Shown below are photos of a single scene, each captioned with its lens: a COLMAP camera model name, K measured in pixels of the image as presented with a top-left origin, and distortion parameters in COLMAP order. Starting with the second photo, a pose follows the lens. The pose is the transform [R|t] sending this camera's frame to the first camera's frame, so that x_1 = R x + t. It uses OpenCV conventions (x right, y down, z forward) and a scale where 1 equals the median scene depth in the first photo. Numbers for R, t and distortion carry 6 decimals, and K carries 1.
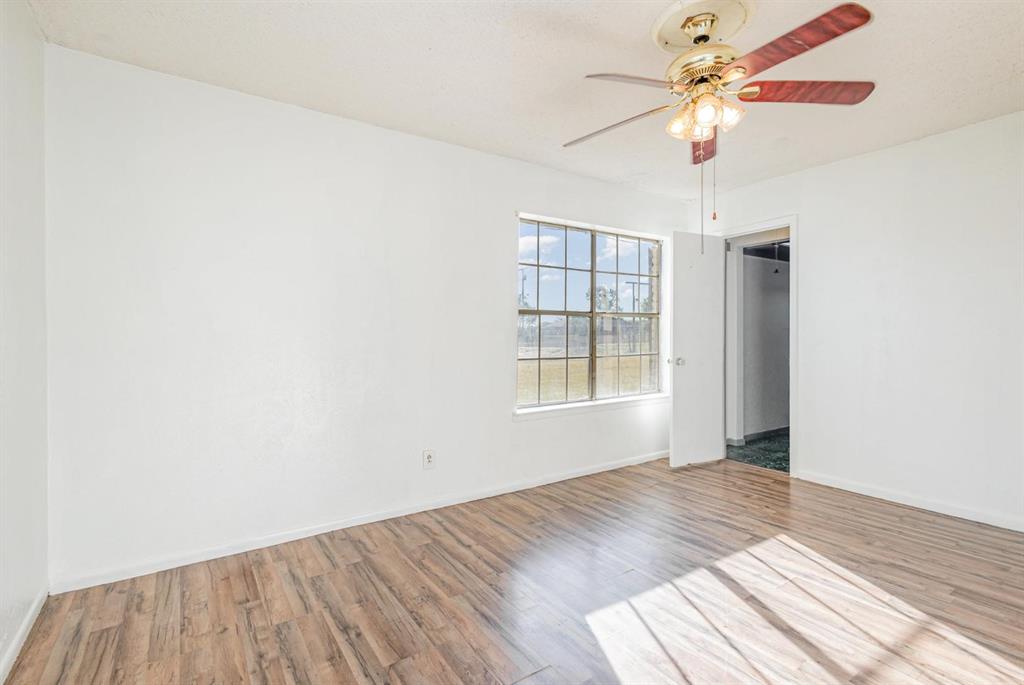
lens RADIAL K [[487.1, 0, 512.0], [0, 487.1, 342.5], [0, 0, 1]] dist [0.040005, 0.000201]
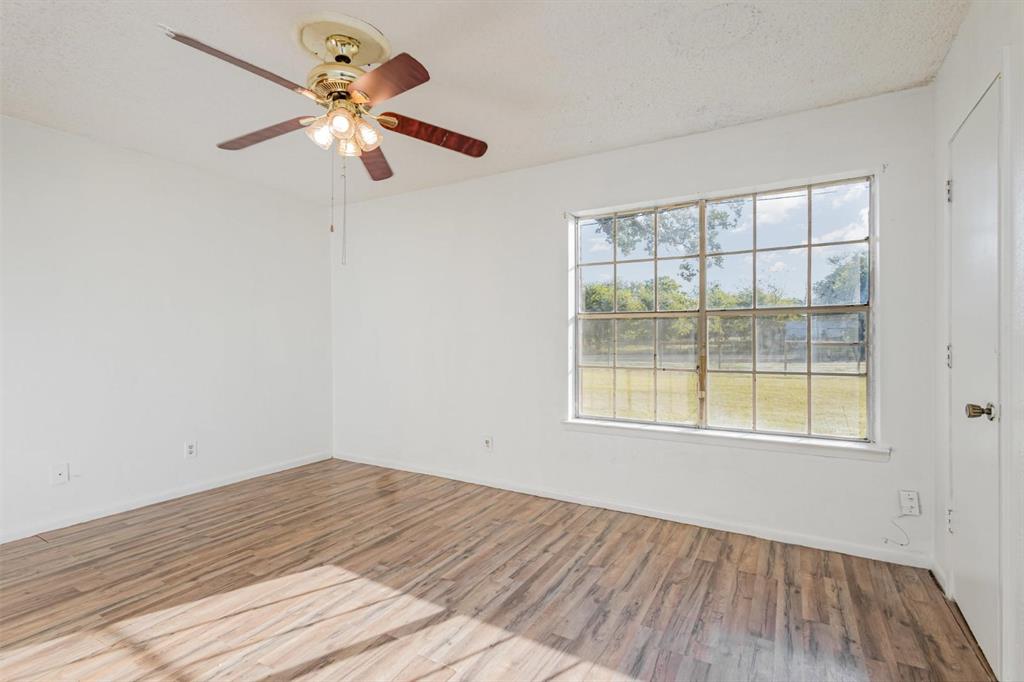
lens RADIAL K [[455.5, 0, 512.0], [0, 455.5, 341.0], [0, 0, 1]] dist [0.001717, 0.000084]
pose [[0.422901, -0.001185, -0.906175, 0.904702], [-0.003477, 0.999990, -0.002930, -0.019058], [0.906169, 0.004389, 0.422892, 0.577471]]
